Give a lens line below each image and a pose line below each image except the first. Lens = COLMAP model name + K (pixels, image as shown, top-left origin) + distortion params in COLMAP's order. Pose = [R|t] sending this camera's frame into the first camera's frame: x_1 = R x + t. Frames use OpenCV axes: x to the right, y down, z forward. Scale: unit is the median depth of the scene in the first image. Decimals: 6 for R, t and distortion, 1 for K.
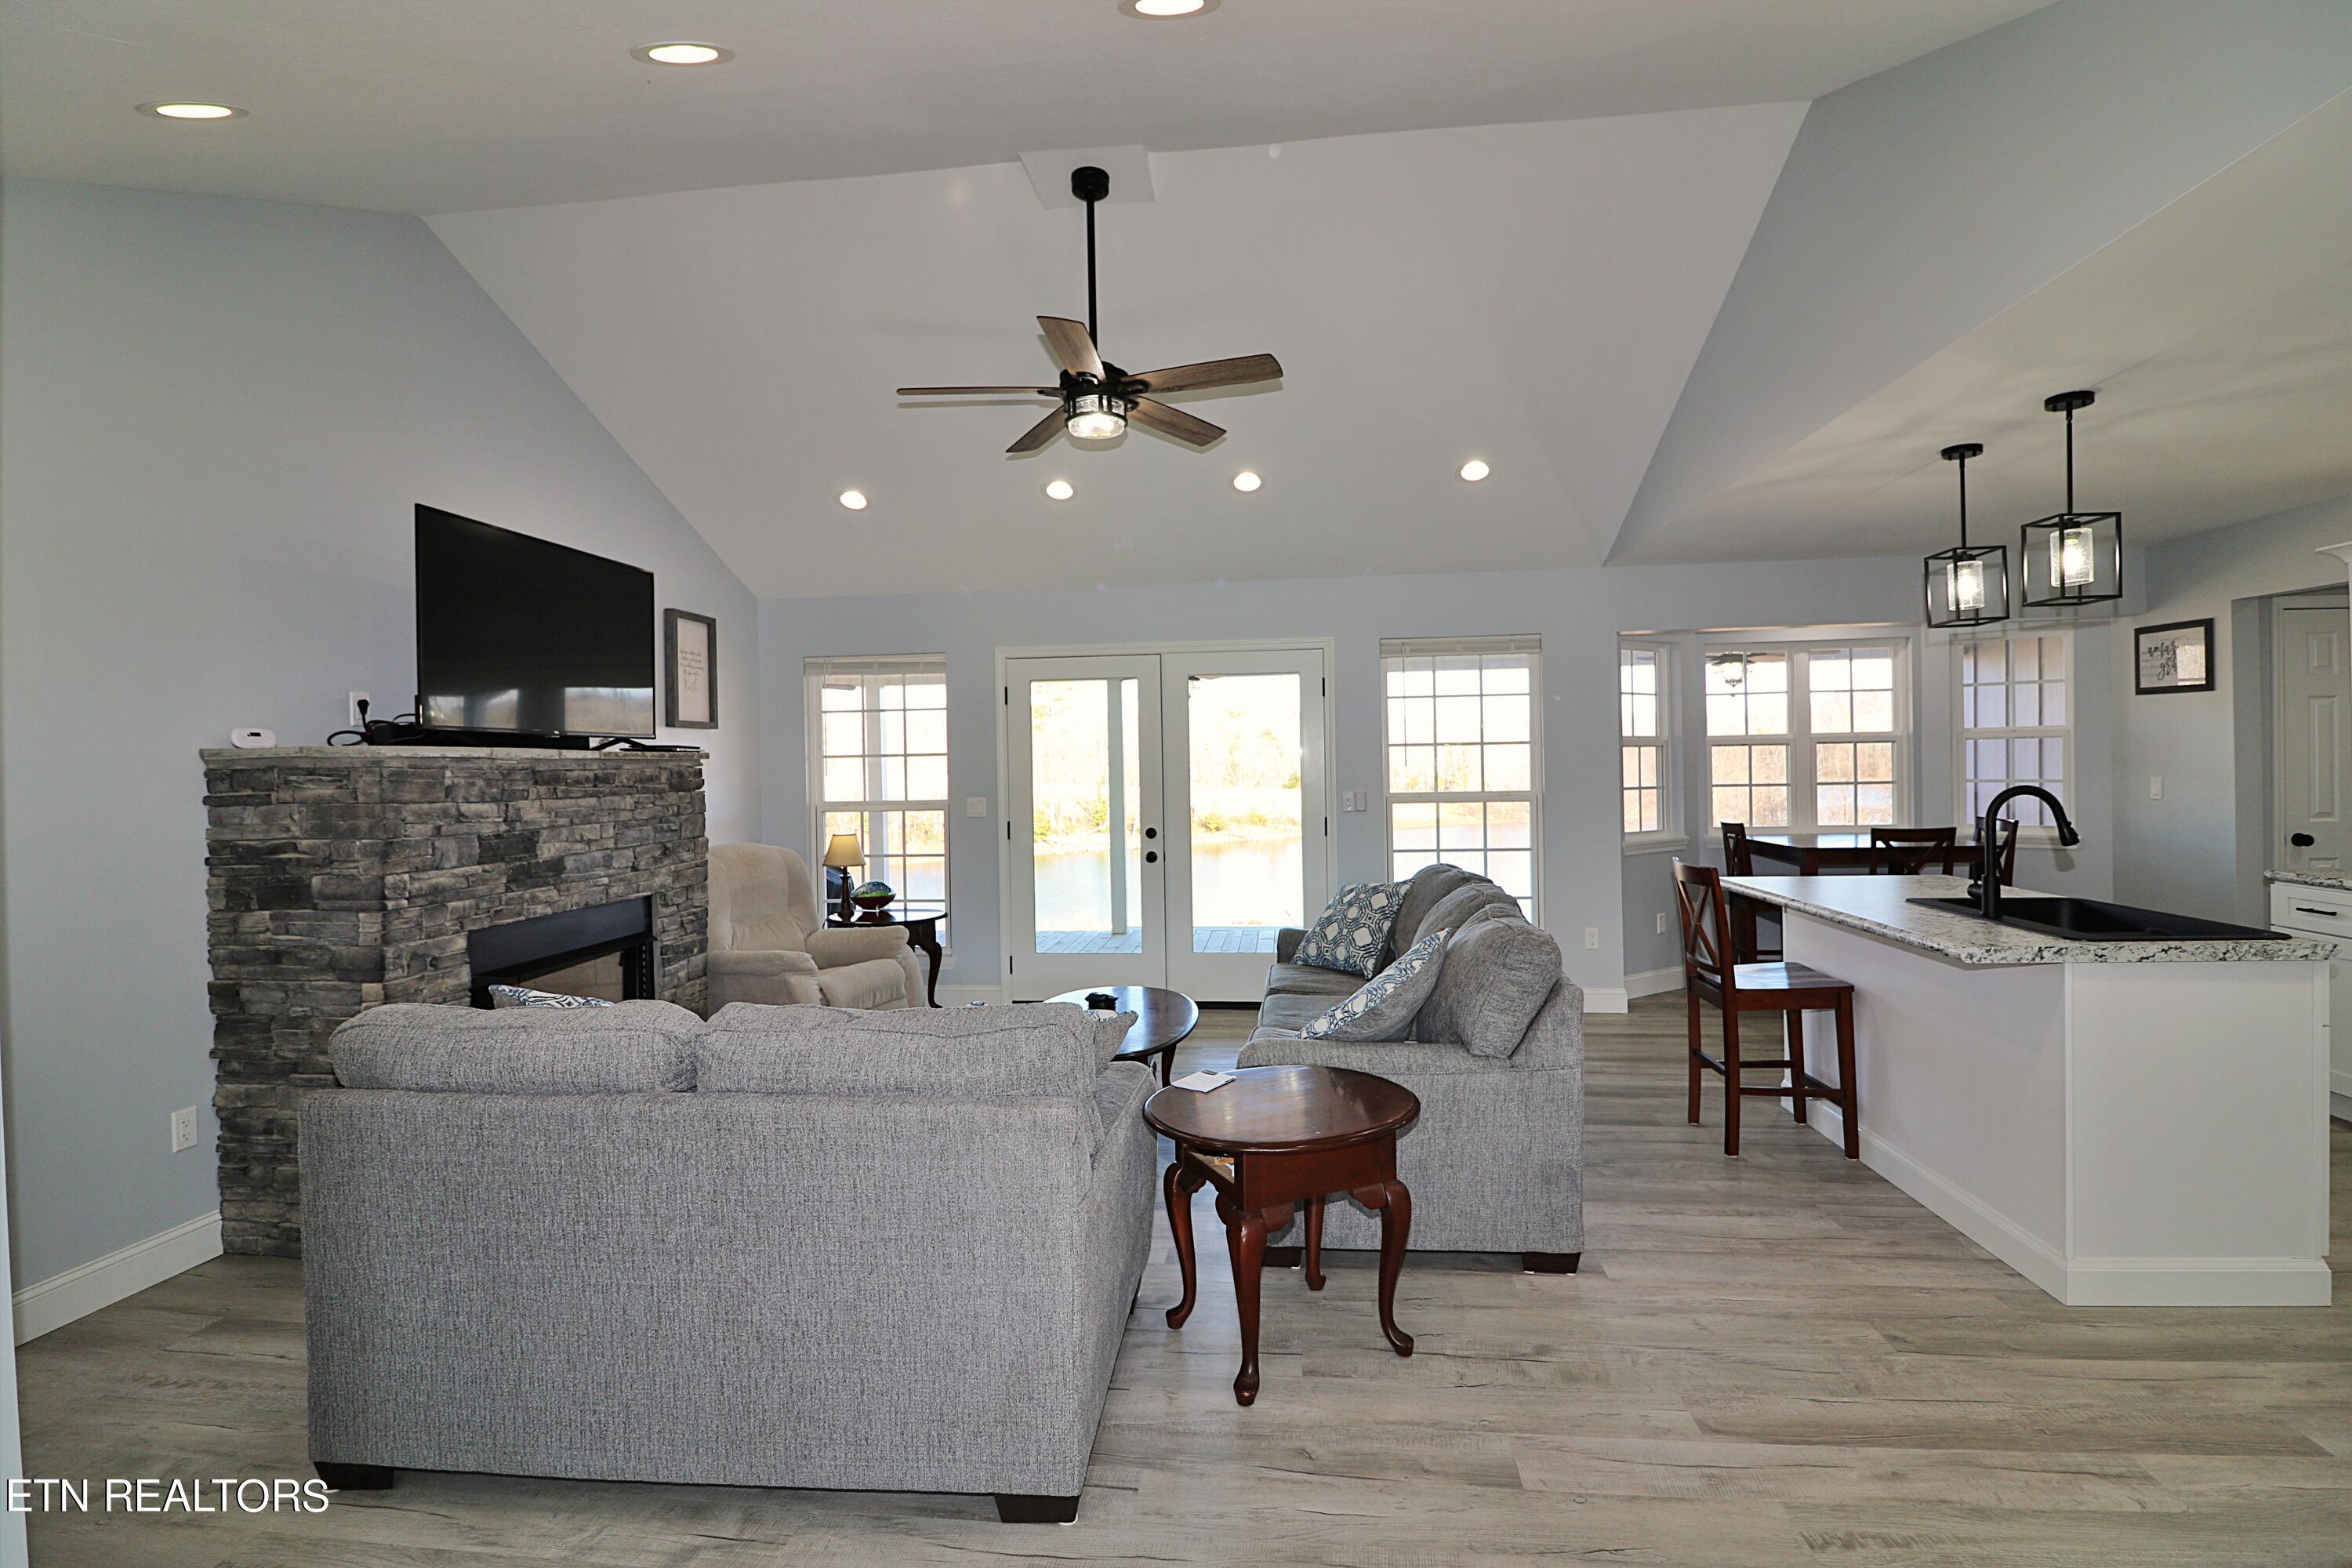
lens RADIAL K [[1086.7, 0, 1171.2], [0, 1086.7, 771.4], [0, 0, 1]] dist [0.017654, -0.000743]
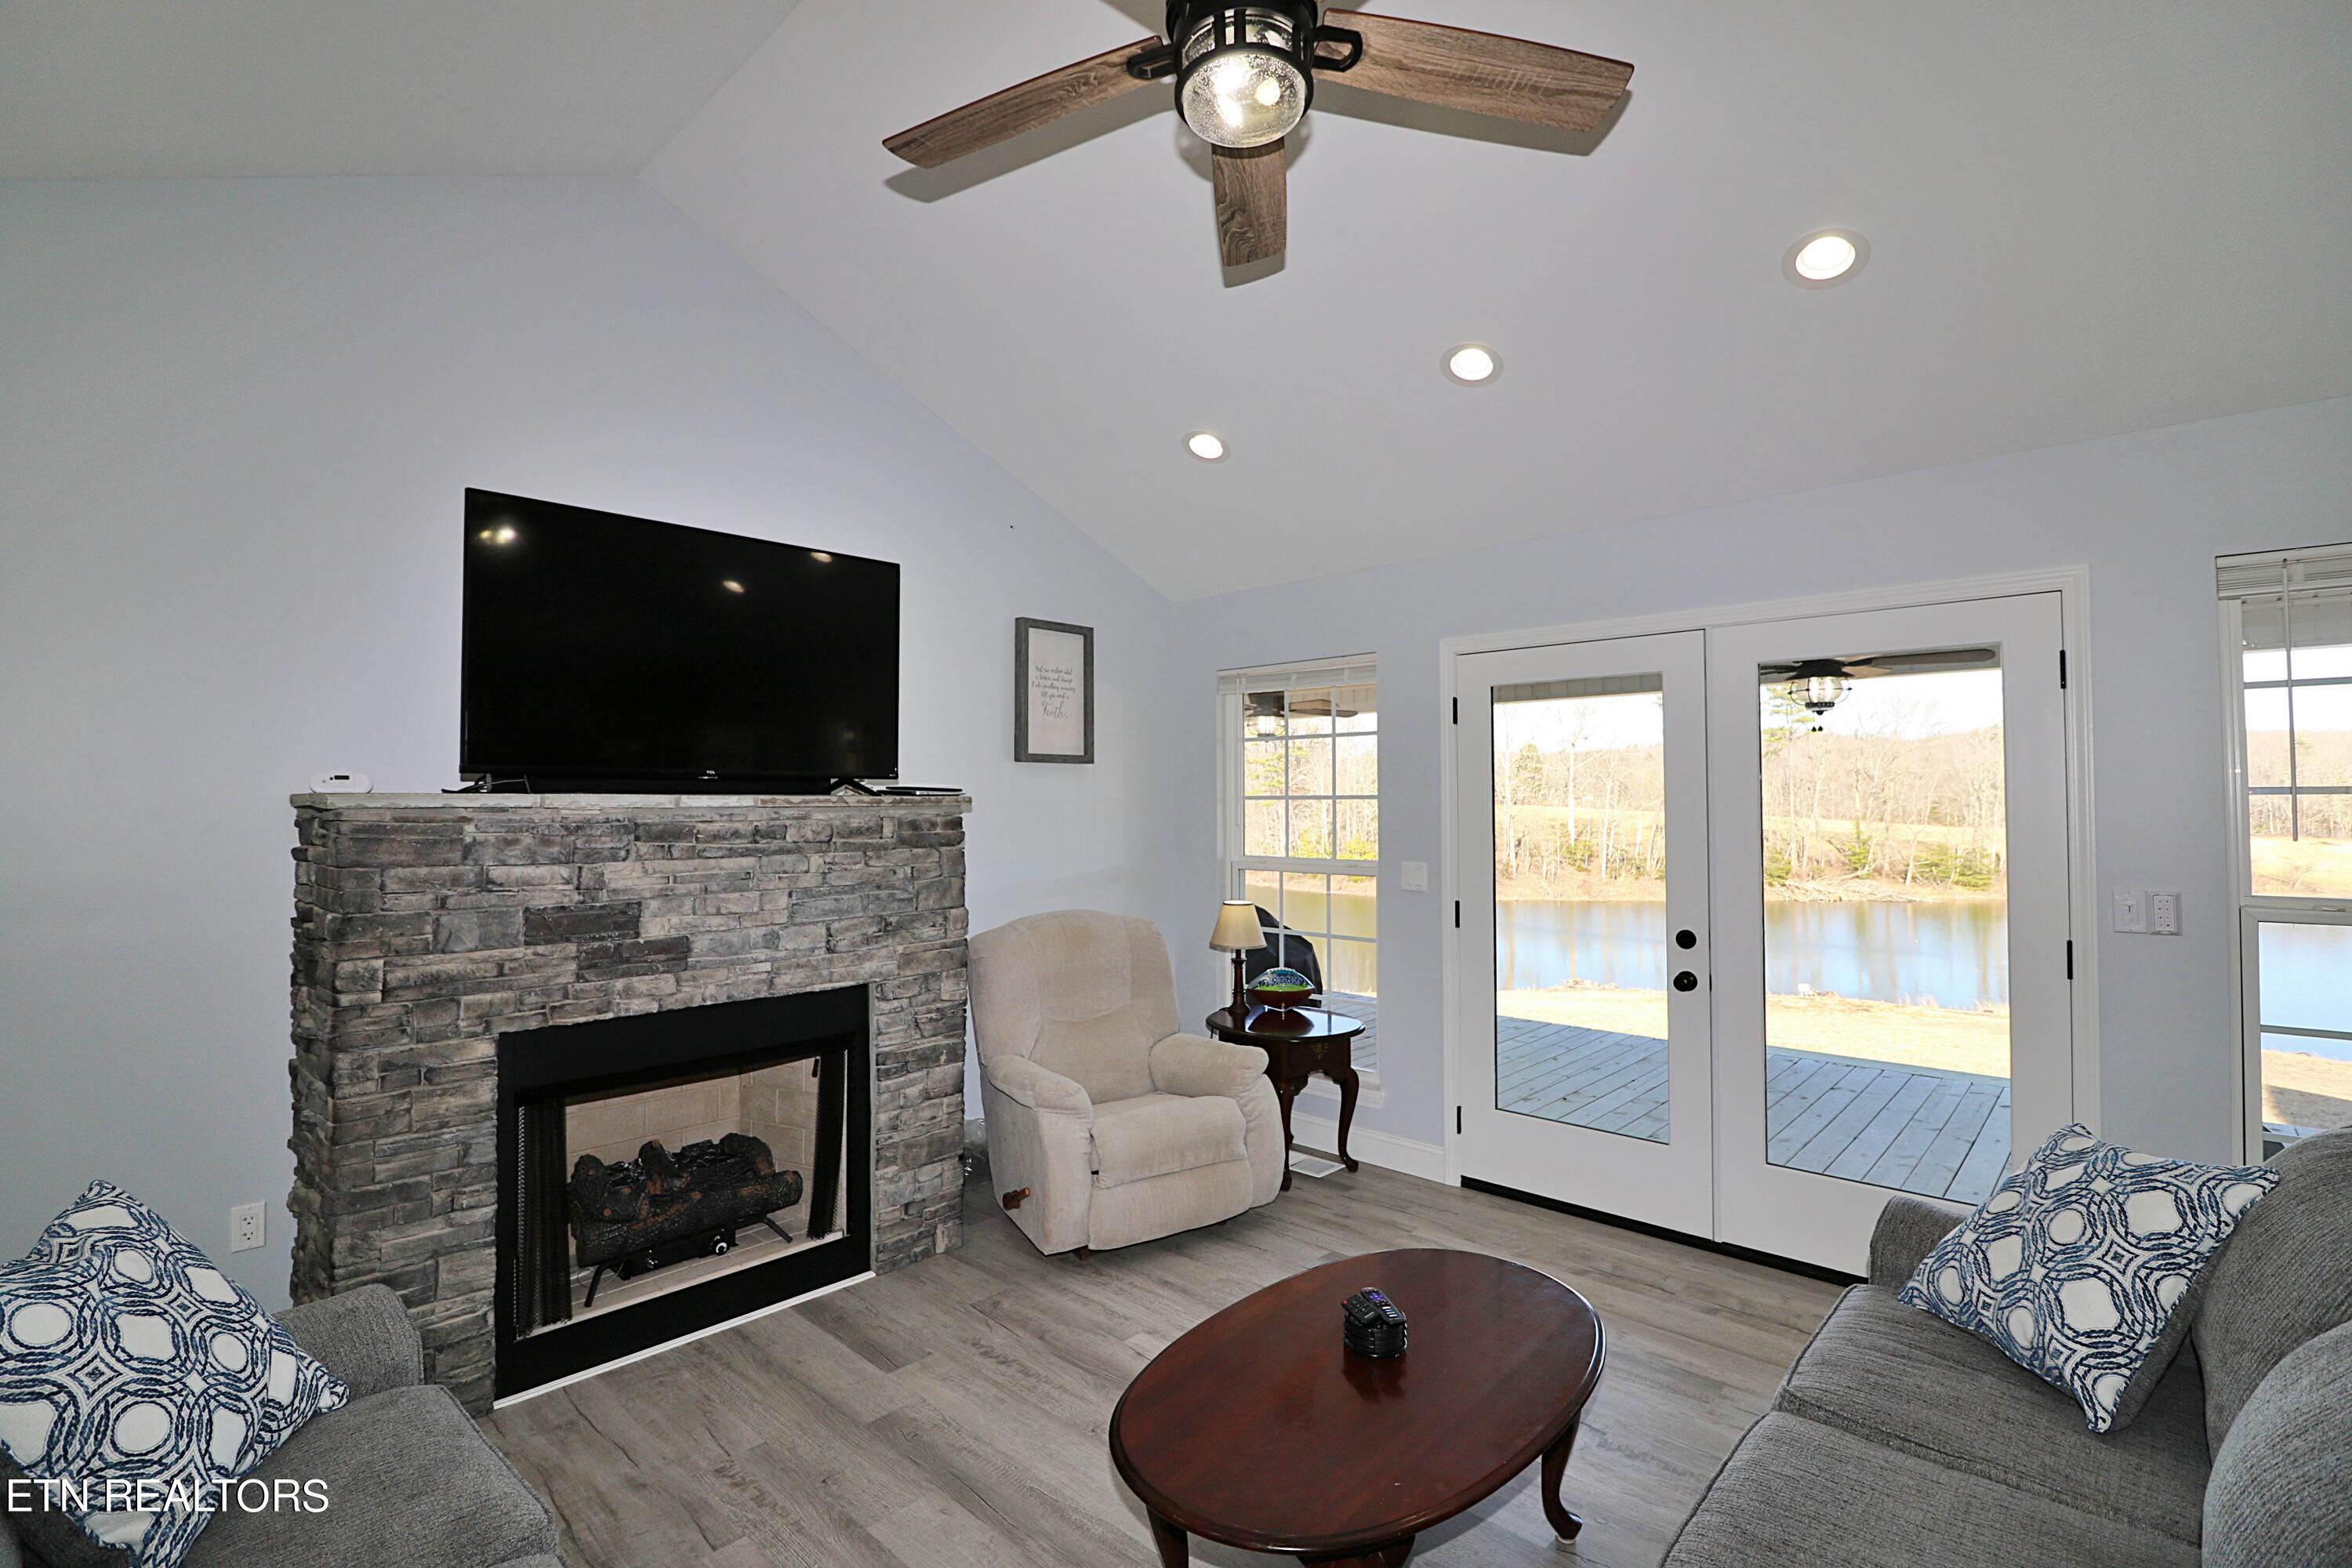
lens RADIAL K [[1076.4, 0, 1180.1], [0, 1076.4, 772.4], [0, 0, 1]] dist [0.002573, -0.014406]
pose [[0.803919, -0.000332, -0.594739, 0.157572], [-0.014778, 0.999680, -0.020533, -0.023802], [0.594555, 0.025295, 0.803657, 0.564408]]
